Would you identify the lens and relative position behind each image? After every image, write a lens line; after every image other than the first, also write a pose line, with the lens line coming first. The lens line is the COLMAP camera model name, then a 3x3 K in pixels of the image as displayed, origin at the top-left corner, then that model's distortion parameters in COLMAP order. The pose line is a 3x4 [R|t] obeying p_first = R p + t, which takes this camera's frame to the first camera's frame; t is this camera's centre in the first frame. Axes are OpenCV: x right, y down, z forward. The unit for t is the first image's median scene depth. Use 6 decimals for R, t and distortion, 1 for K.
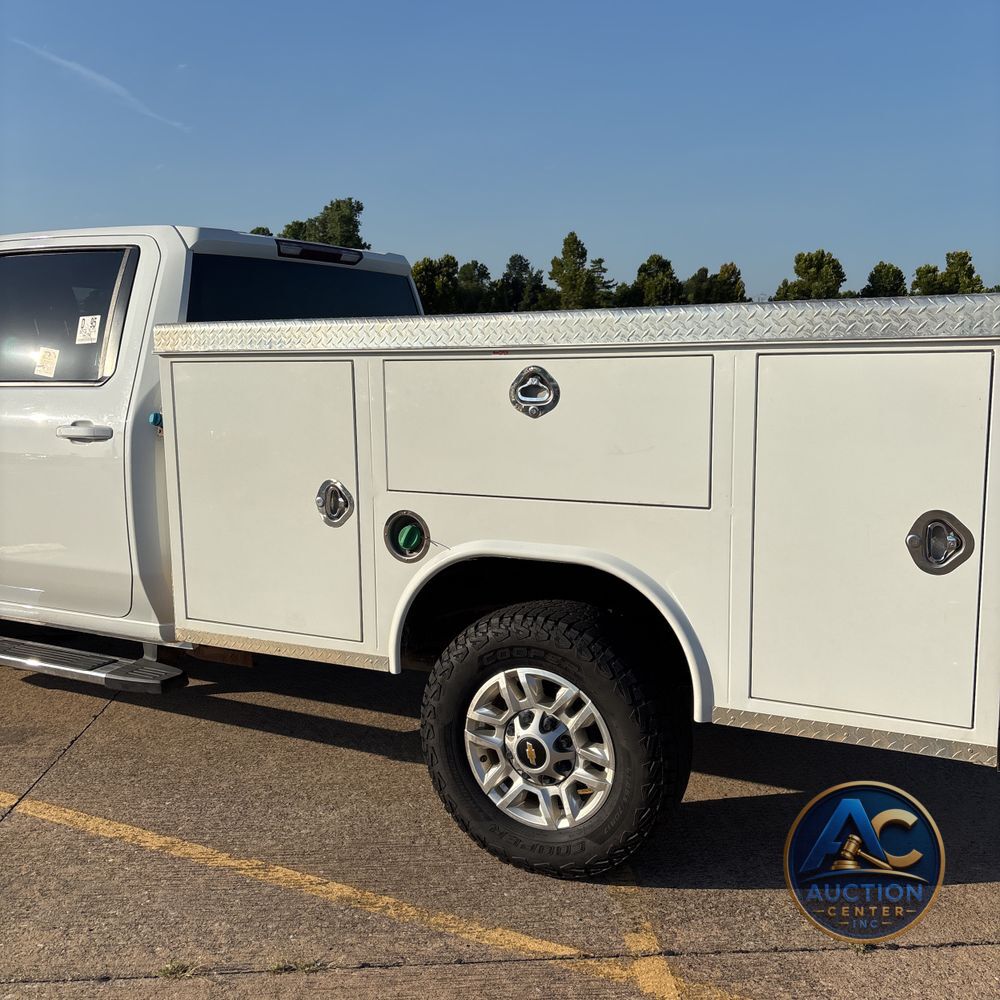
lens RADIAL K [[1021.5, 0, 500.0], [0, 1021.5, 500.0], [0, 0, 1]] dist [0.046292, -0.043173]
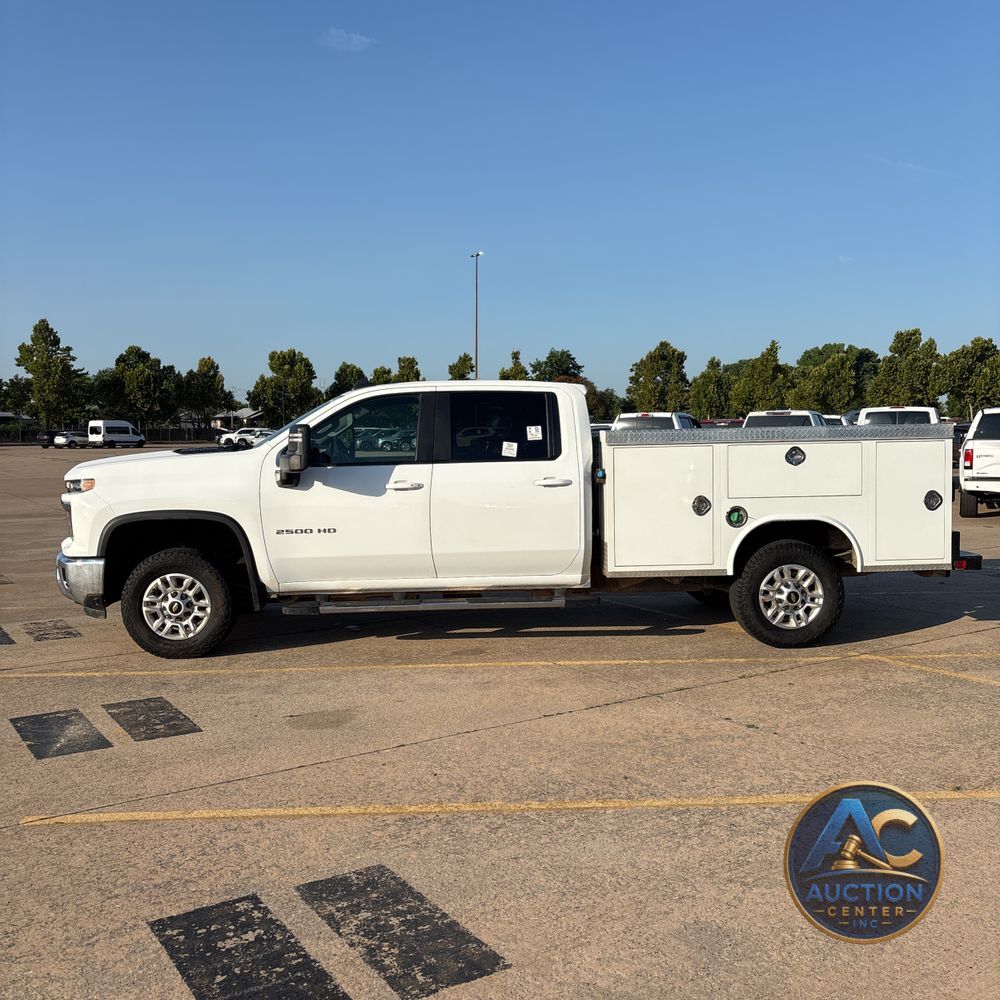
lens RADIAL K [[1021.5, 0, 500.0], [0, 1021.5, 500.0], [0, 0, 1]] dist [0.046292, -0.043173]
pose [[0.858774, -0.032720, 0.511308, -1.534952], [0.076900, 0.994885, -0.065494, 0.093709], [-0.506550, 0.095564, 0.856898, -0.687297]]
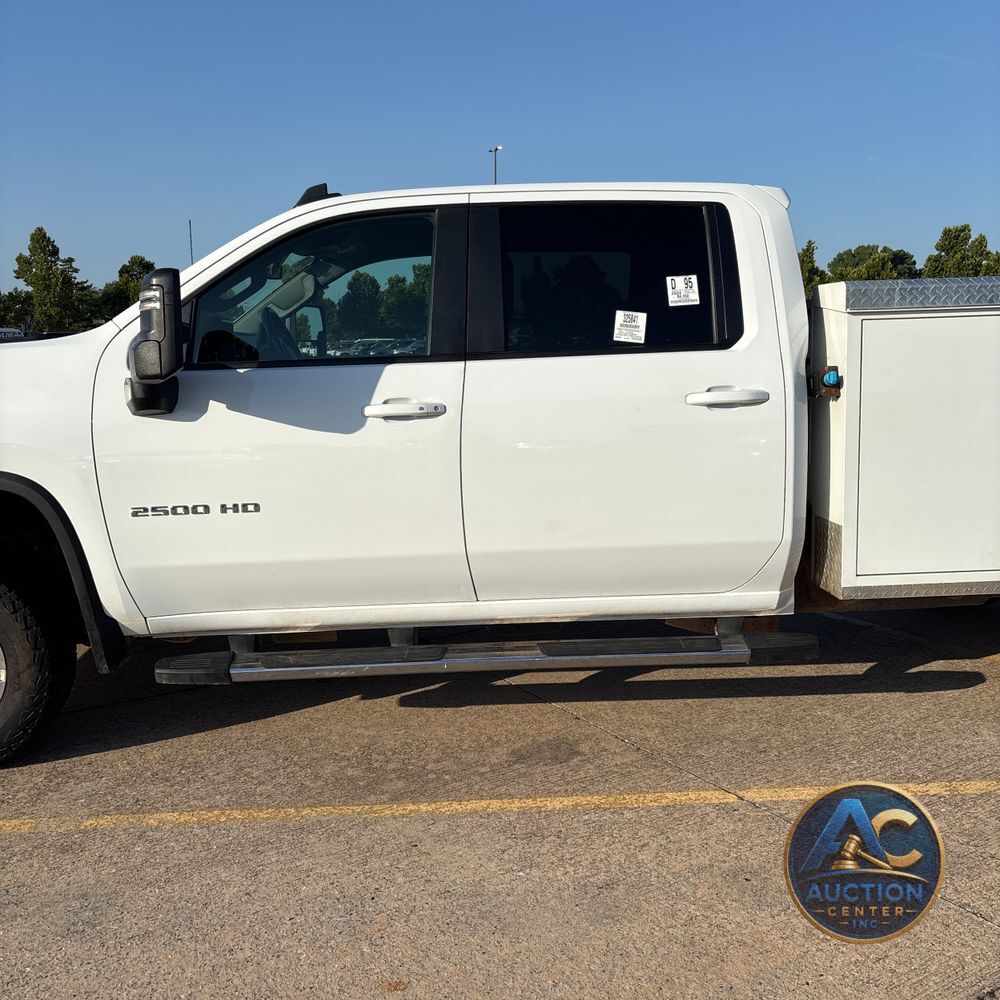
lens RADIAL K [[1012.8, 0, 495.0], [0, 1012.8, 515.2], [0, 0, 1]] dist [0.042147, -0.024407]
pose [[0.869919, -0.091190, 0.484692, -1.049292], [0.086475, 0.995736, 0.032135, -0.007168], [-0.485555, 0.013959, 0.874095, 0.289530]]
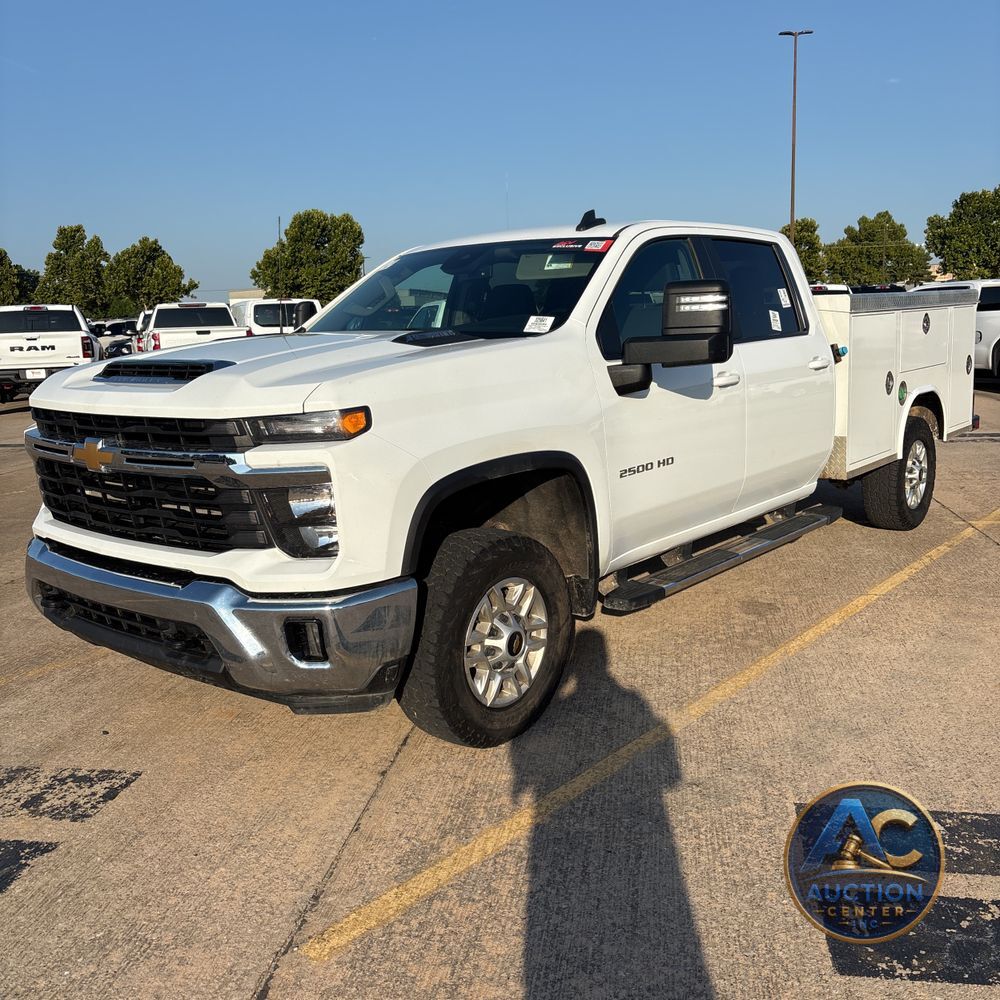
lens RADIAL K [[1008.6, 0, 469.2], [0, 1008.6, 521.5], [0, 0, 1]] dist [0.048060, -0.014053]
pose [[0.239519, -0.191499, 0.951819, -2.017116], [0.175020, 0.972811, 0.151680, -0.158554], [-0.954986, 0.130257, 0.266523, 1.122891]]
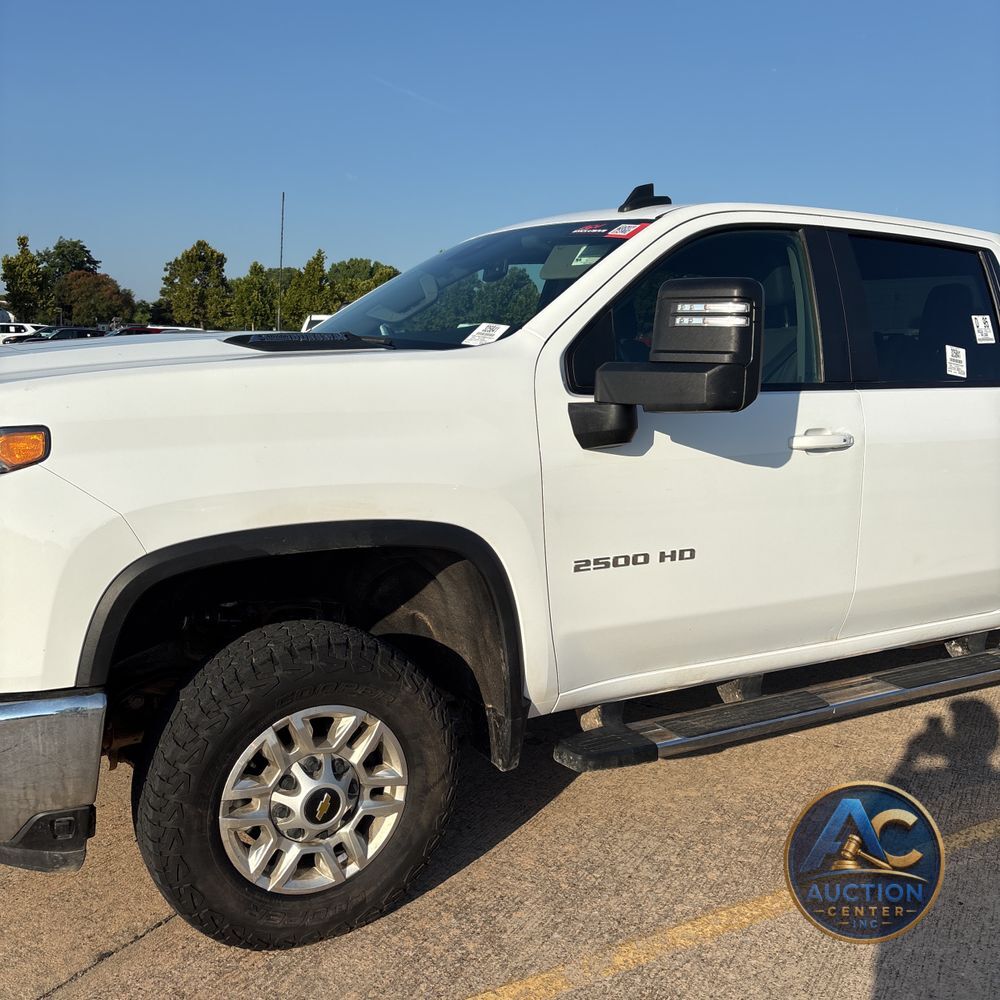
lens RADIAL K [[1012.8, 0, 495.0], [0, 1012.8, 515.2], [0, 0, 1]] dist [0.042147, -0.024407]
pose [[0.537427, -0.112036, 0.835835, -1.541890], [0.090333, 0.993081, 0.075031, -0.107960], [-0.838458, 0.035180, 0.543829, 0.896543]]
